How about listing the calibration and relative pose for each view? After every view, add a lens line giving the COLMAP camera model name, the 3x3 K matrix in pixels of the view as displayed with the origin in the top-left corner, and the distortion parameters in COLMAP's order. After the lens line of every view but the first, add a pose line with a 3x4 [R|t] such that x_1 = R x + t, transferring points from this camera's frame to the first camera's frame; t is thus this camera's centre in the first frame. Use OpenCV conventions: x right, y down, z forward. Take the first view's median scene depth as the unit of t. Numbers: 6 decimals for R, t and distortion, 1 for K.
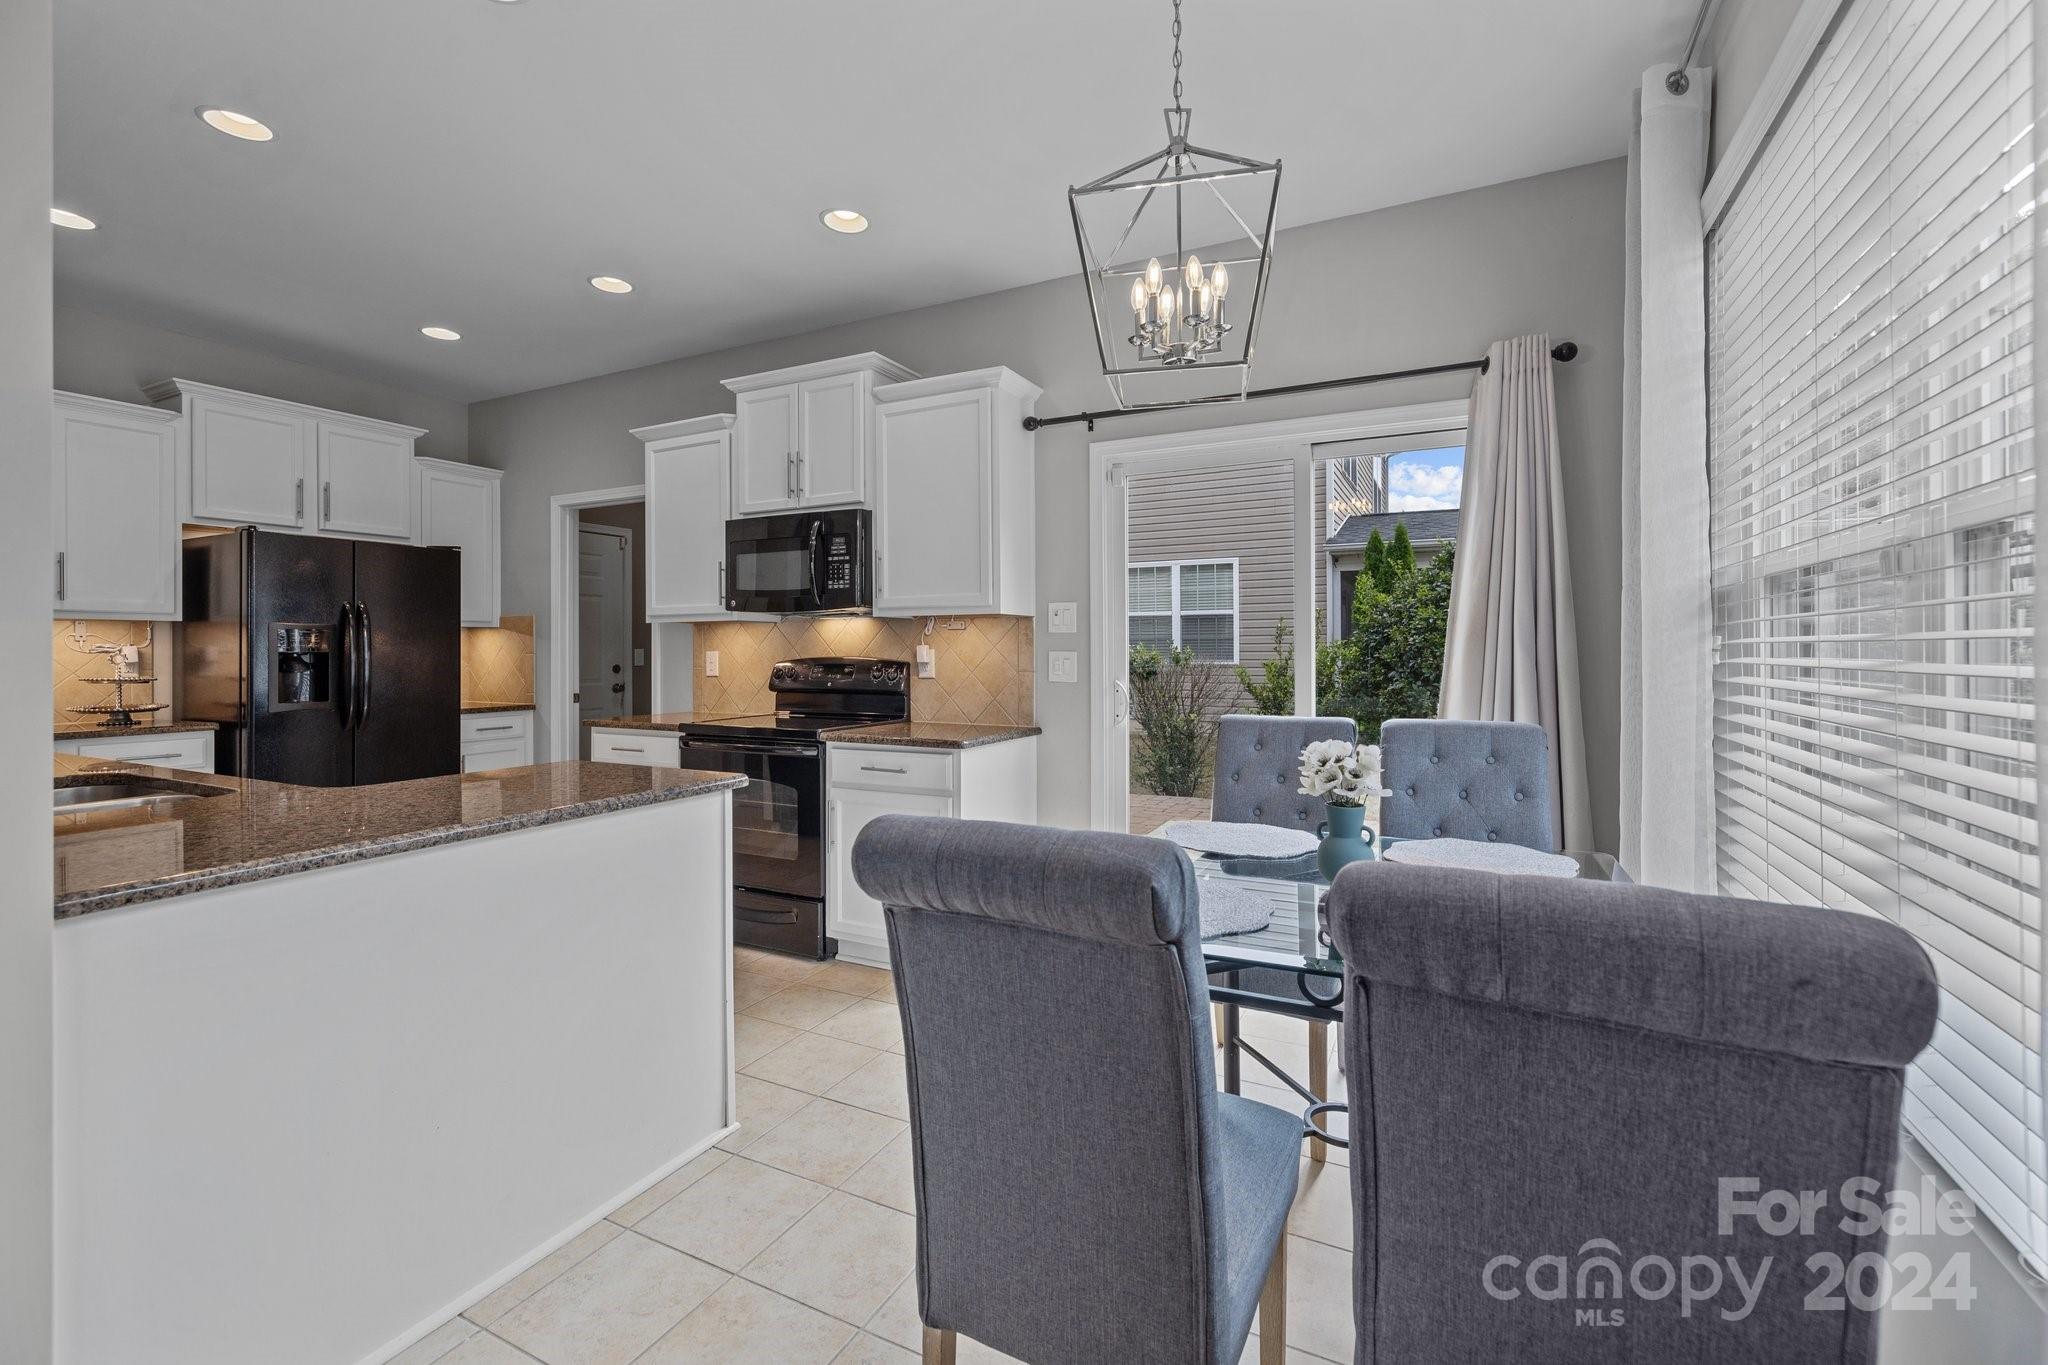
lens RADIAL K [[871.2, 0, 1025.0], [0, 871.2, 666.1], [0, 0, 1]] dist [0.000343, 0.000029]
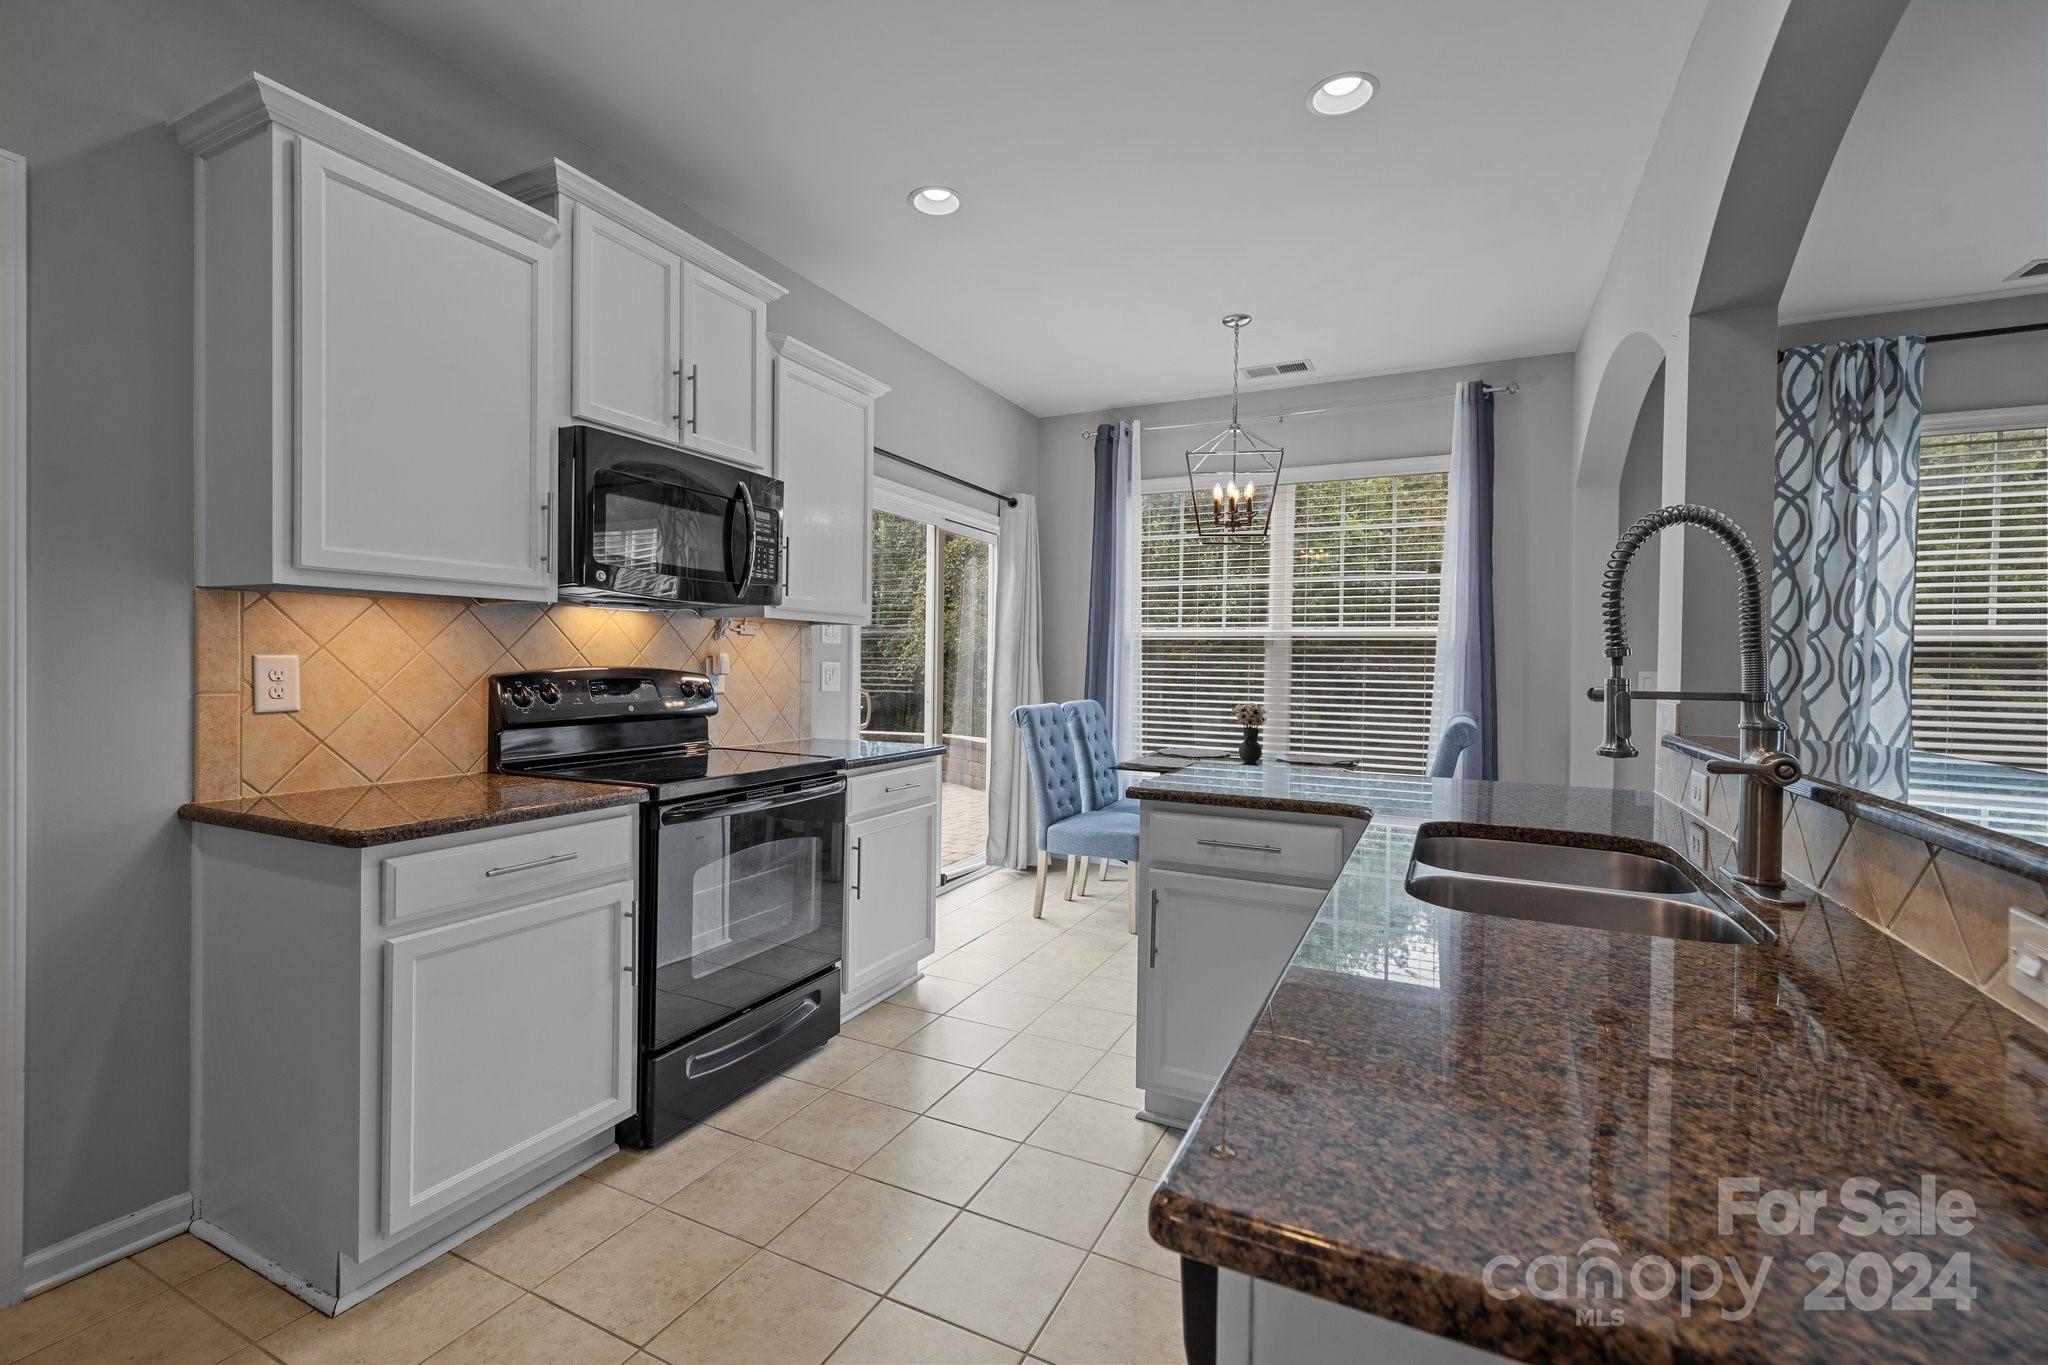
lens RADIAL K [[871.2, 0, 1025.0], [0, 871.2, 666.1], [0, 0, 1]] dist [0.000343, 0.000029]
pose [[-0.009928, -0.003378, 0.999945, -0.916956], [0.000542, 0.999994, 0.003383, -0.014447], [-0.999951, 0.000576, -0.009926, 0.733230]]
